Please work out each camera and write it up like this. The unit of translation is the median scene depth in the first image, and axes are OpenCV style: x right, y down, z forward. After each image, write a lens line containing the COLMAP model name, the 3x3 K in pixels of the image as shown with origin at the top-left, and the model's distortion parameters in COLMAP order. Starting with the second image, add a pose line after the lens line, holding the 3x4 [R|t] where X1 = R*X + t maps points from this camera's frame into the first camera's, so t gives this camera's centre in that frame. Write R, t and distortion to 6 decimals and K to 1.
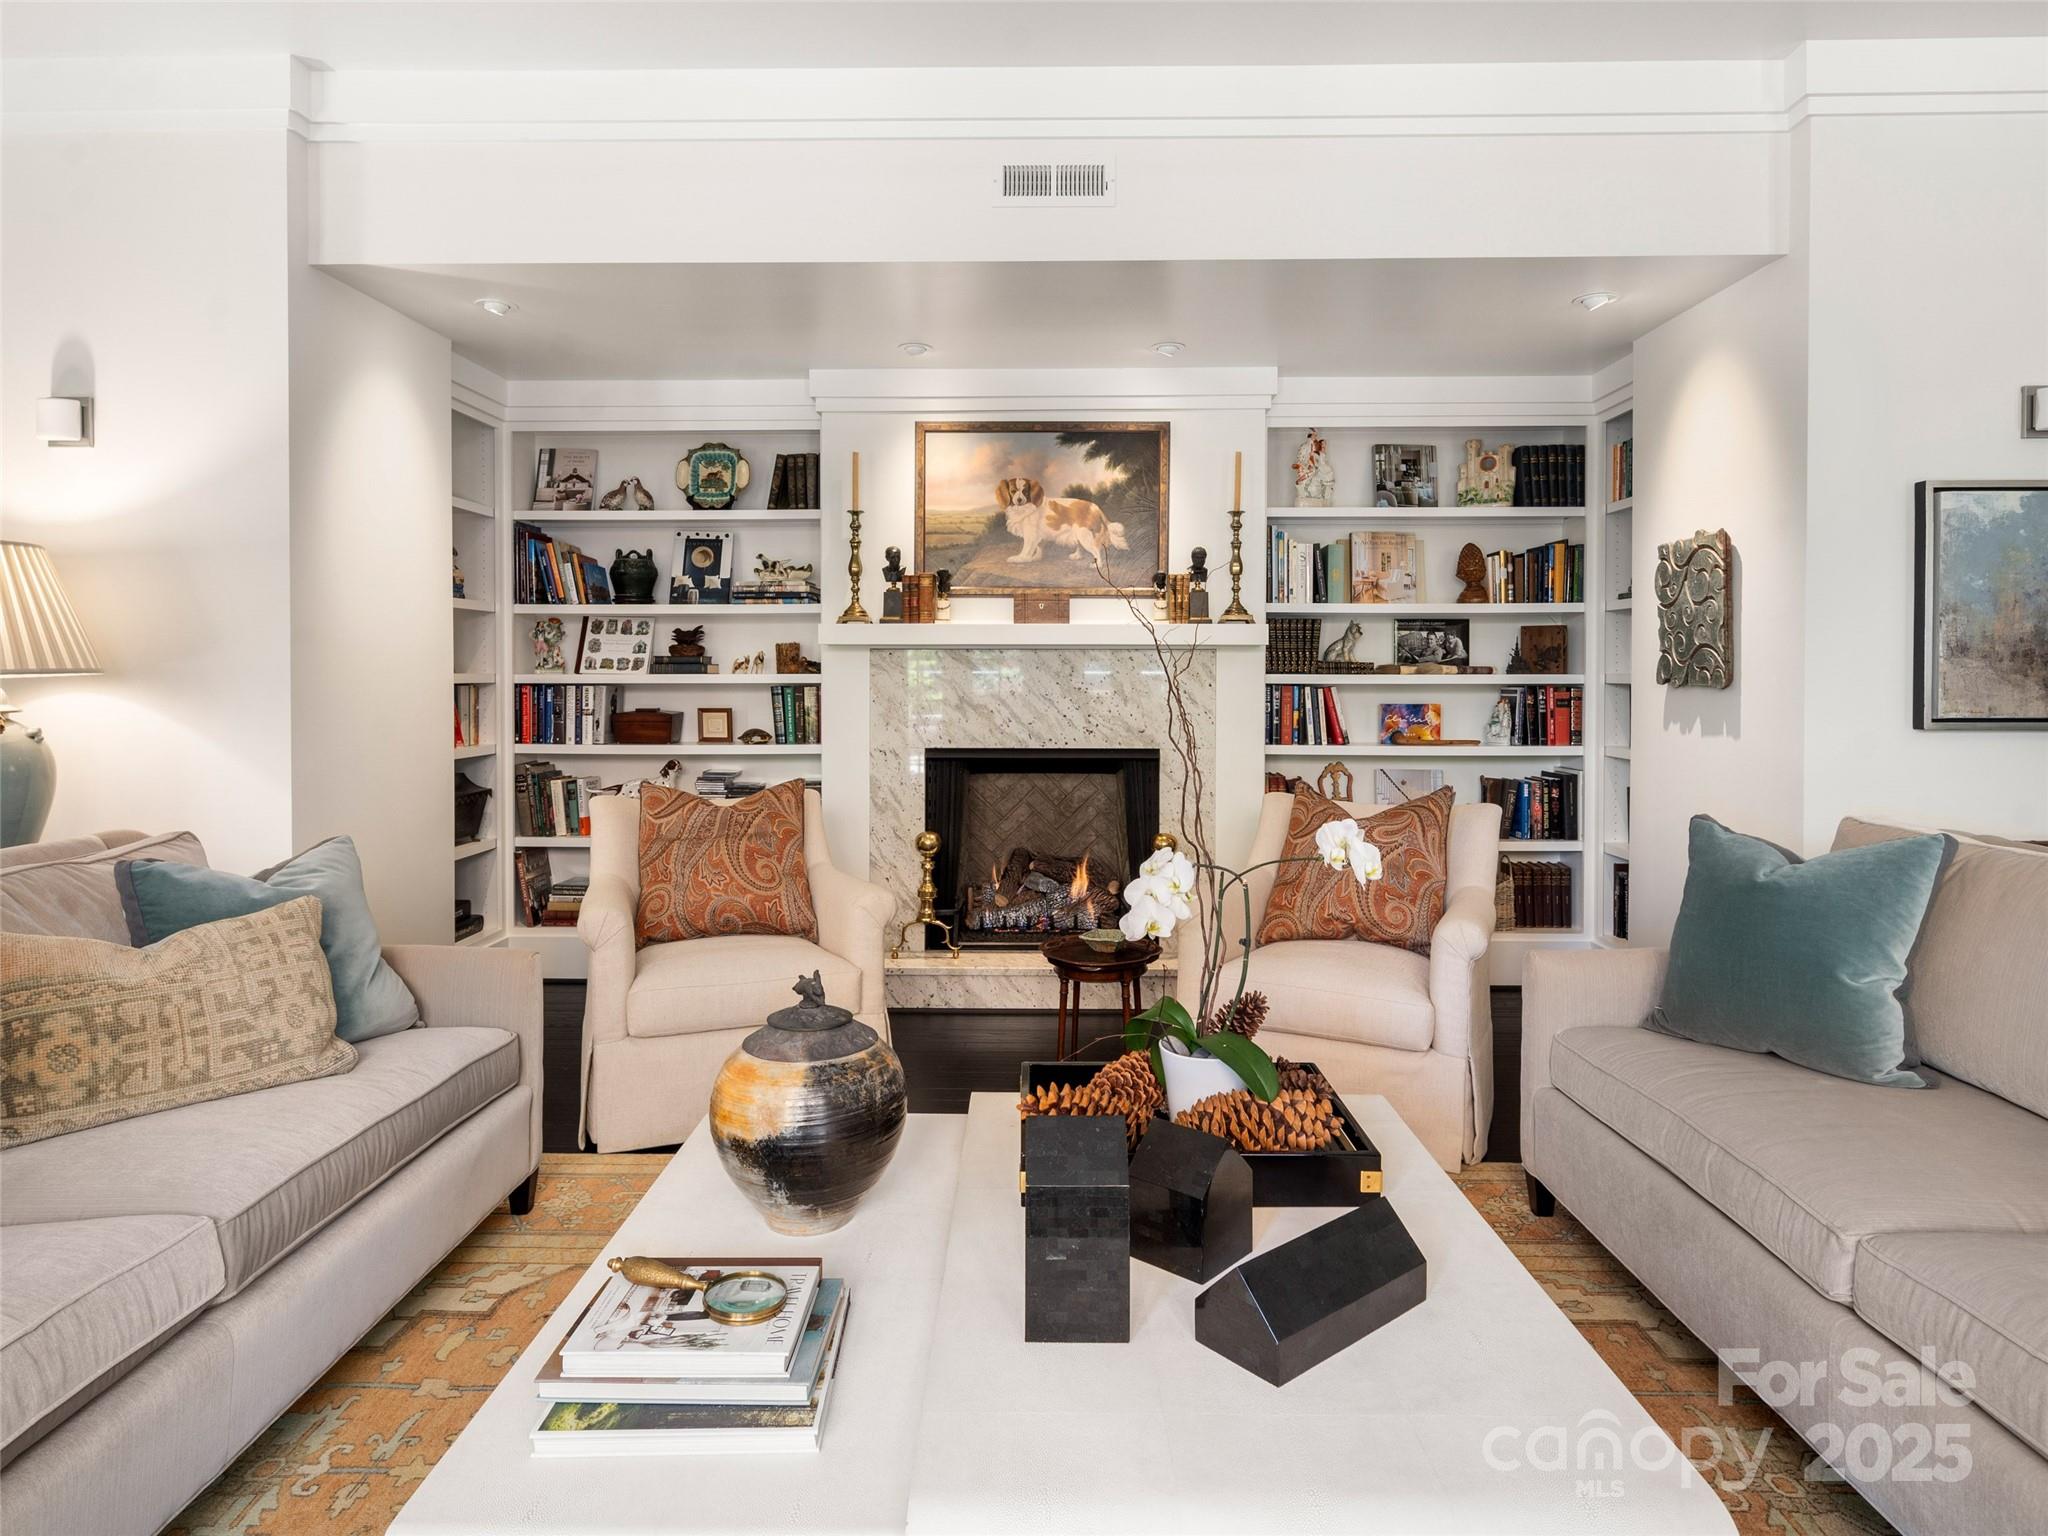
lens RADIAL K [[1181.8, 0, 1019.5], [0, 1181.8, 689.2], [0, 0, 1]] dist [0.002015, 0.000630]
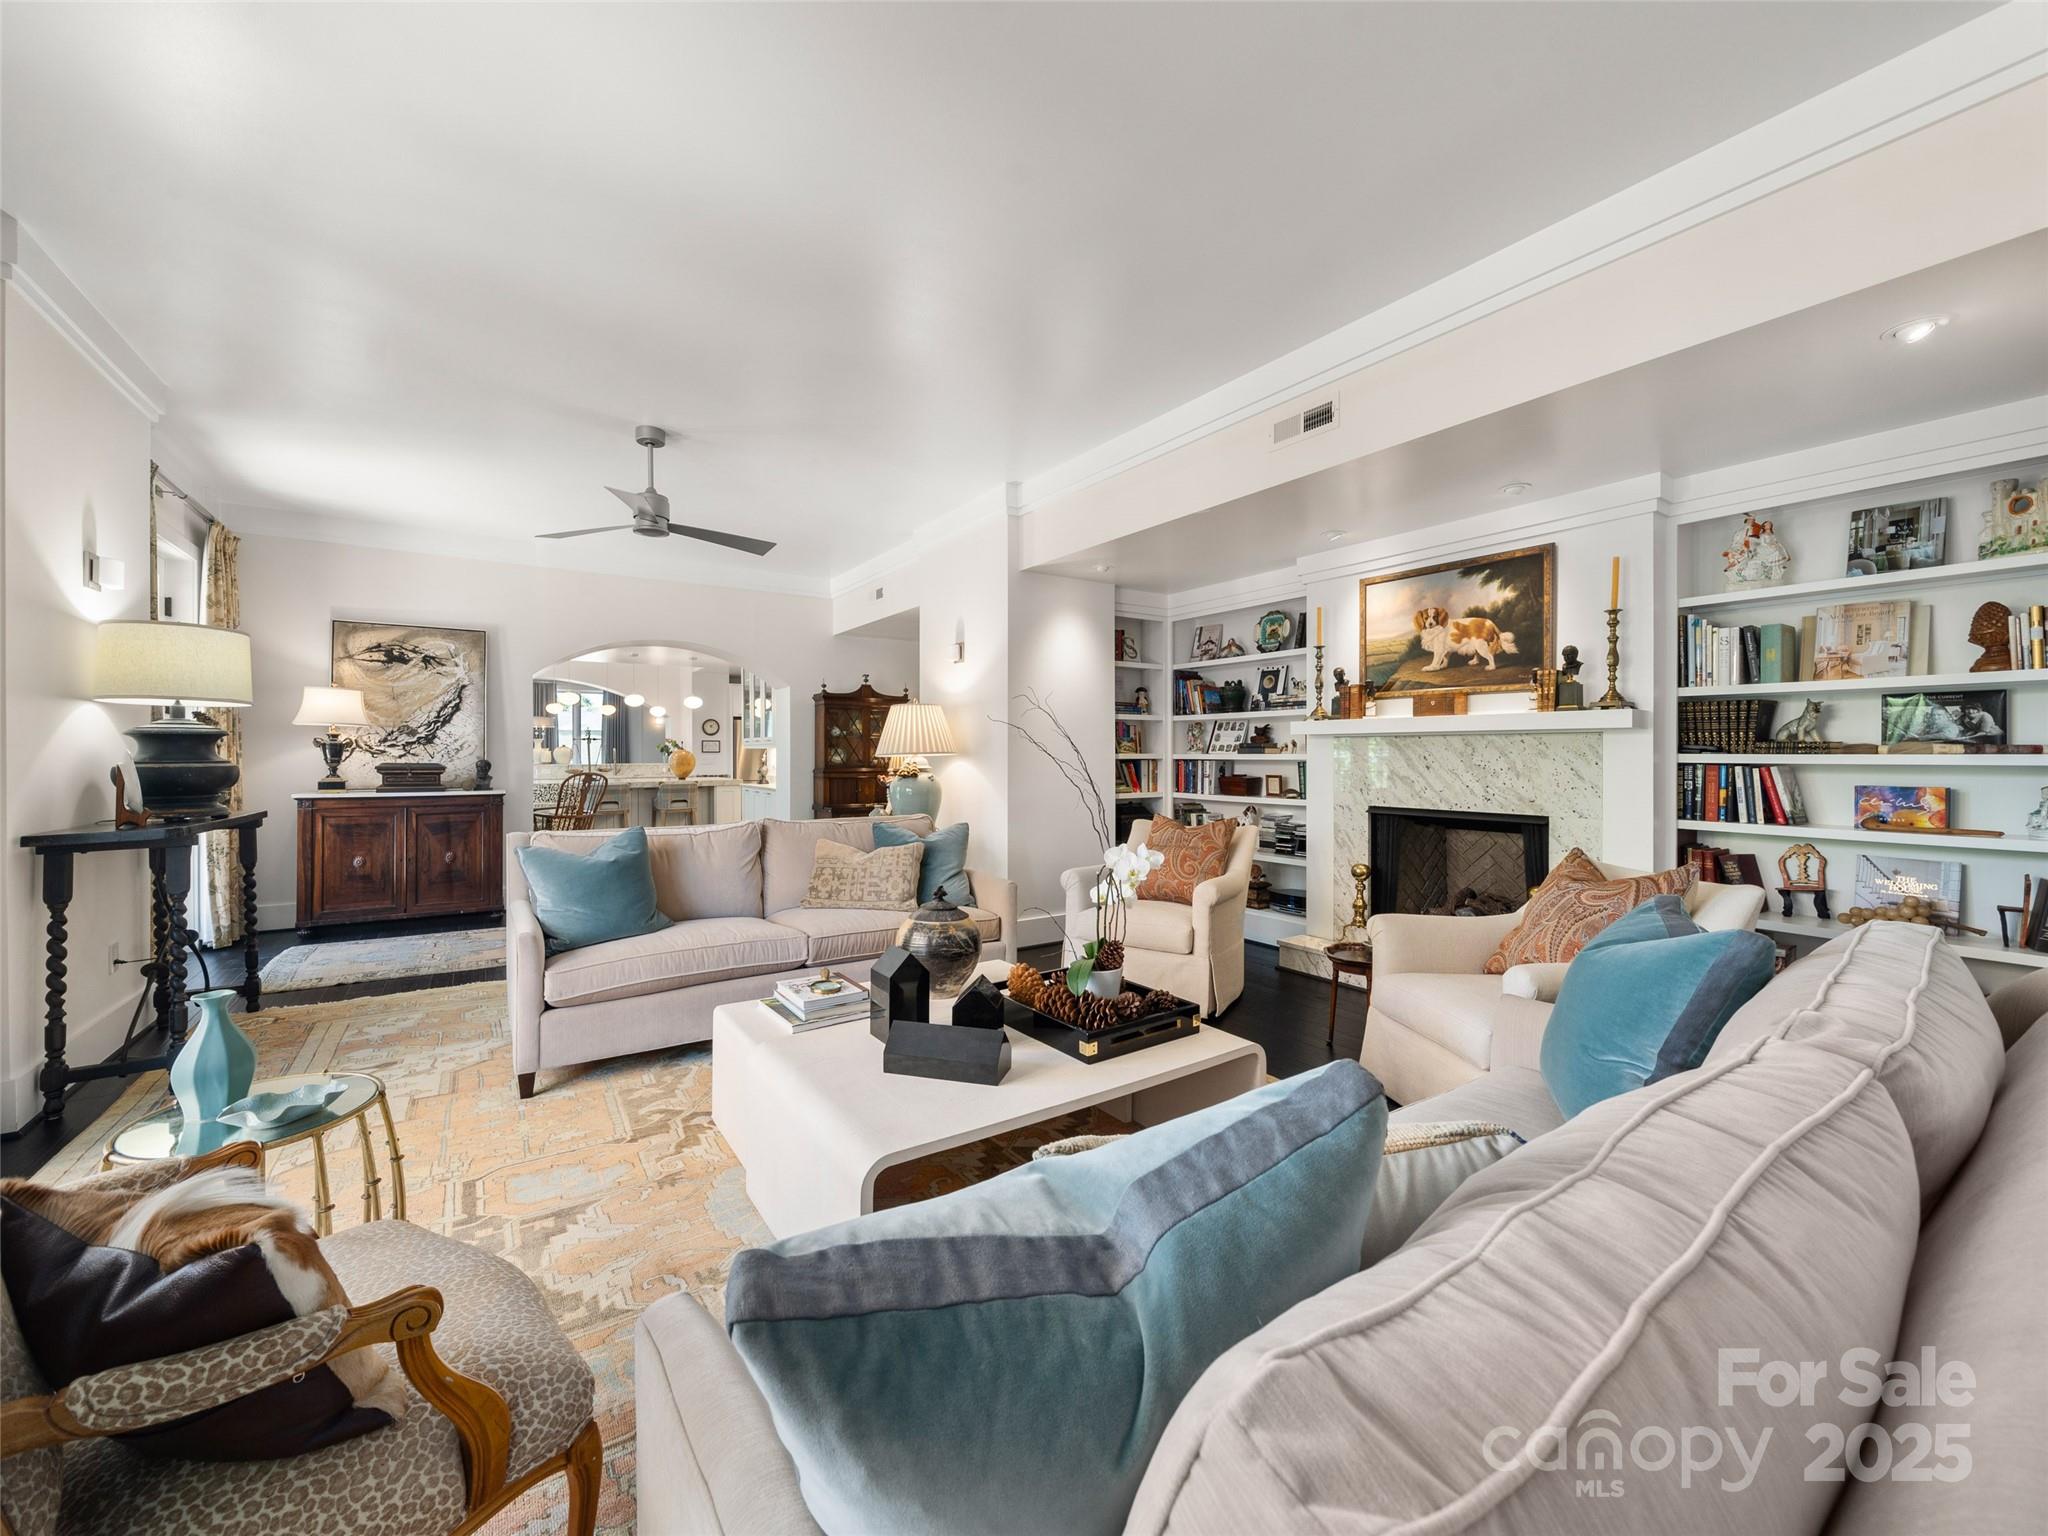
lens RADIAL K [[800.7, 0, 1019.9], [0, 800.7, 754.6], [0, 0, 1]] dist [-0.003438, -0.001376]
pose [[0.578472, 0.000459, -0.815702, 0.468555], [-0.010165, 0.999926, -0.006645, -0.001269], [0.815639, 0.012135, 0.578434, 0.095455]]
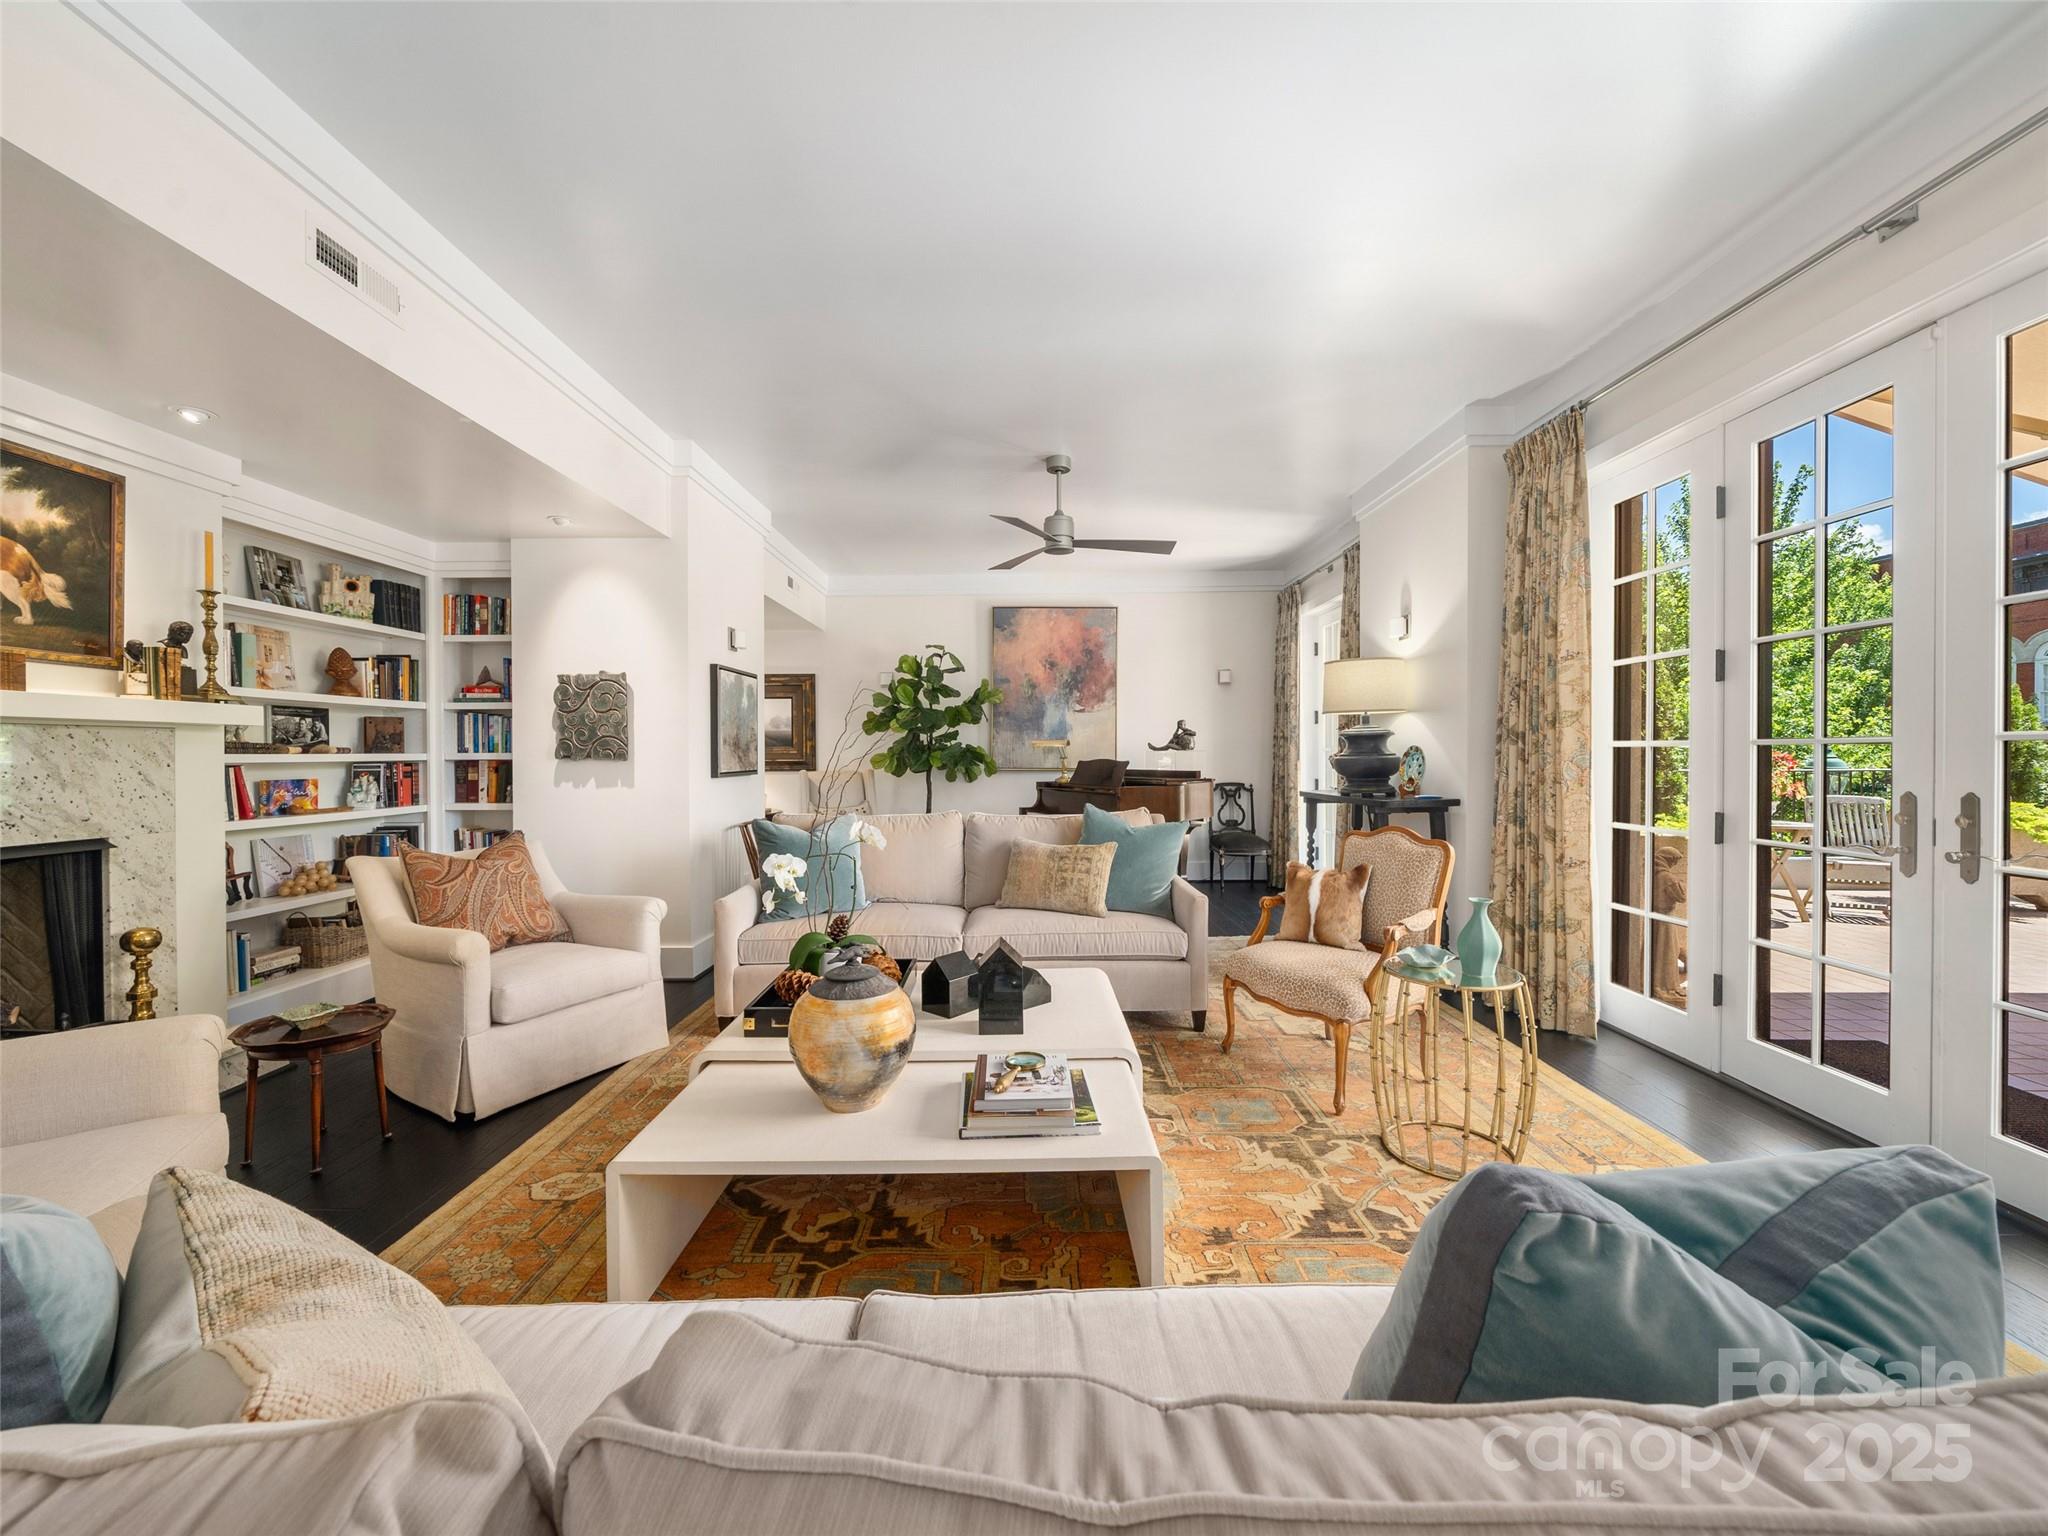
lens RADIAL K [[800.7, 0, 1025.3], [0, 800.7, 761.1], [0, 0, 1]] dist [-0.003438, -0.001376]
pose [[-0.020942, -0.011137, 0.999719, -0.495475], [0.016217, 0.999803, 0.011478, -0.003018], [-0.999649, 0.016453, -0.020757, 0.319677]]
